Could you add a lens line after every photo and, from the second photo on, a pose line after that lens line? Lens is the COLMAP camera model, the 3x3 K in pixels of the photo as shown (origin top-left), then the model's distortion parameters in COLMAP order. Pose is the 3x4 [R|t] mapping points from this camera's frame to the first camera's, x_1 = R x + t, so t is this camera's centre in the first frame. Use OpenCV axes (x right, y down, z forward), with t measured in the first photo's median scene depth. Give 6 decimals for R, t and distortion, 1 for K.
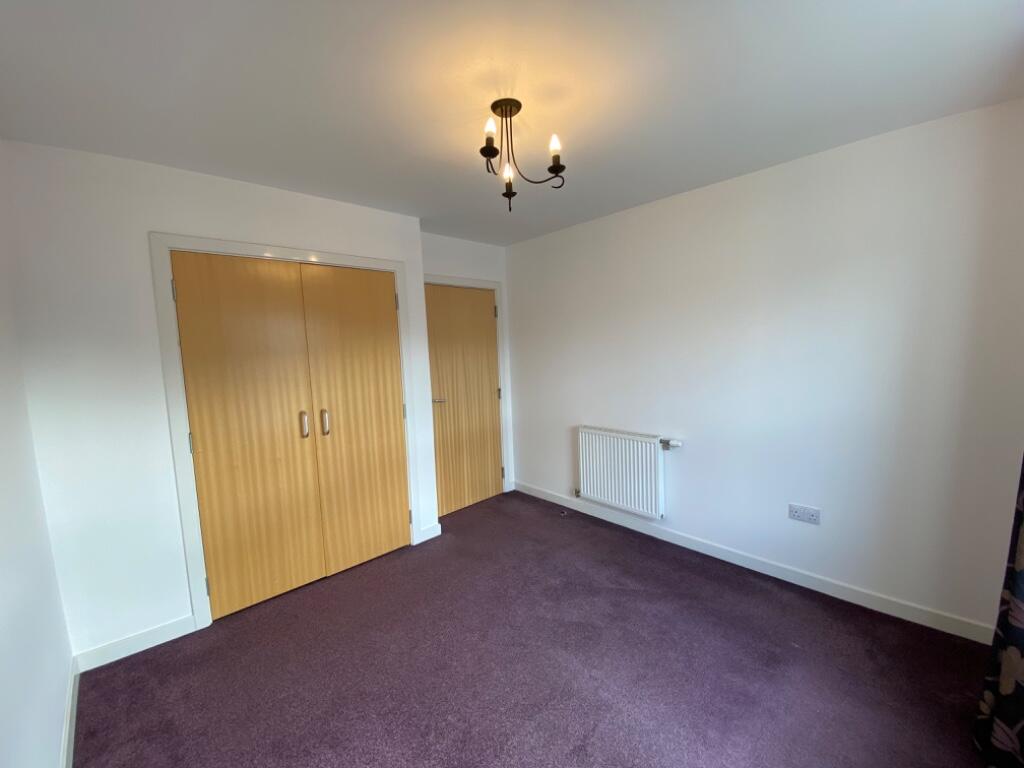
lens RADIAL K [[411.5, 0, 512.0], [0, 411.5, 384.0], [0, 0, 1]] dist [0.002969, -0.000101]
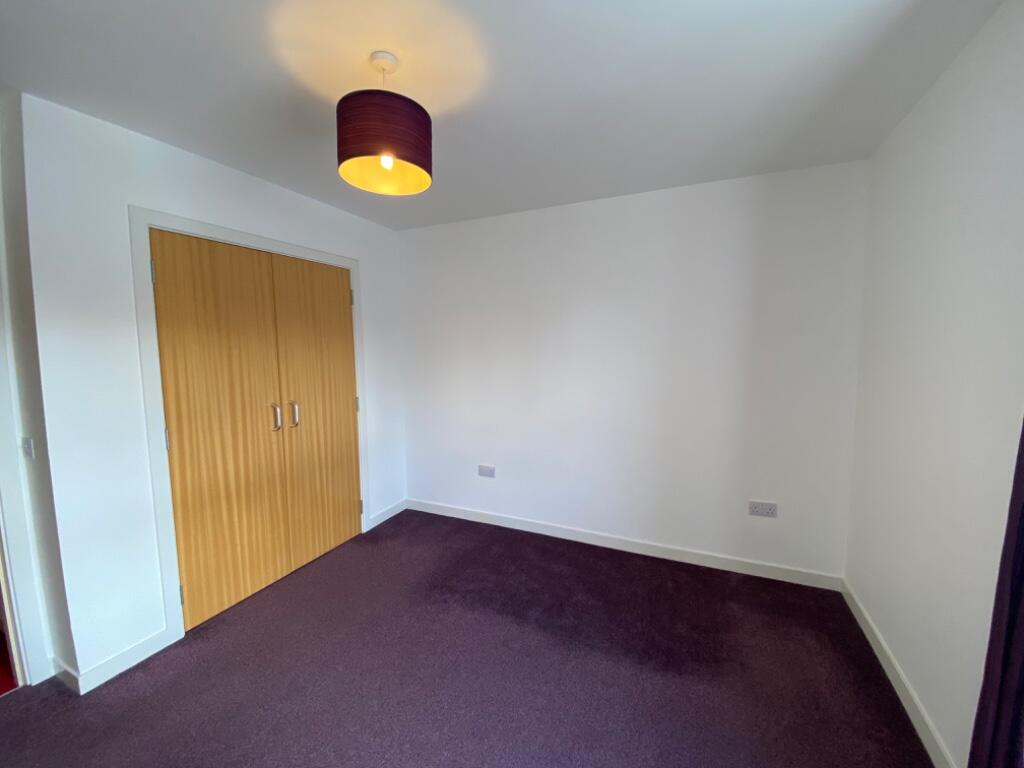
lens RADIAL K [[411.5, 0, 512.0], [0, 411.5, 384.0], [0, 0, 1]] dist [0.002969, -0.000101]
pose [[0.920781, -0.018201, 0.389654, -0.346162], [0.021301, 0.999766, -0.003638, 0.033091], [-0.389497, 0.011650, 0.920954, -0.120101]]
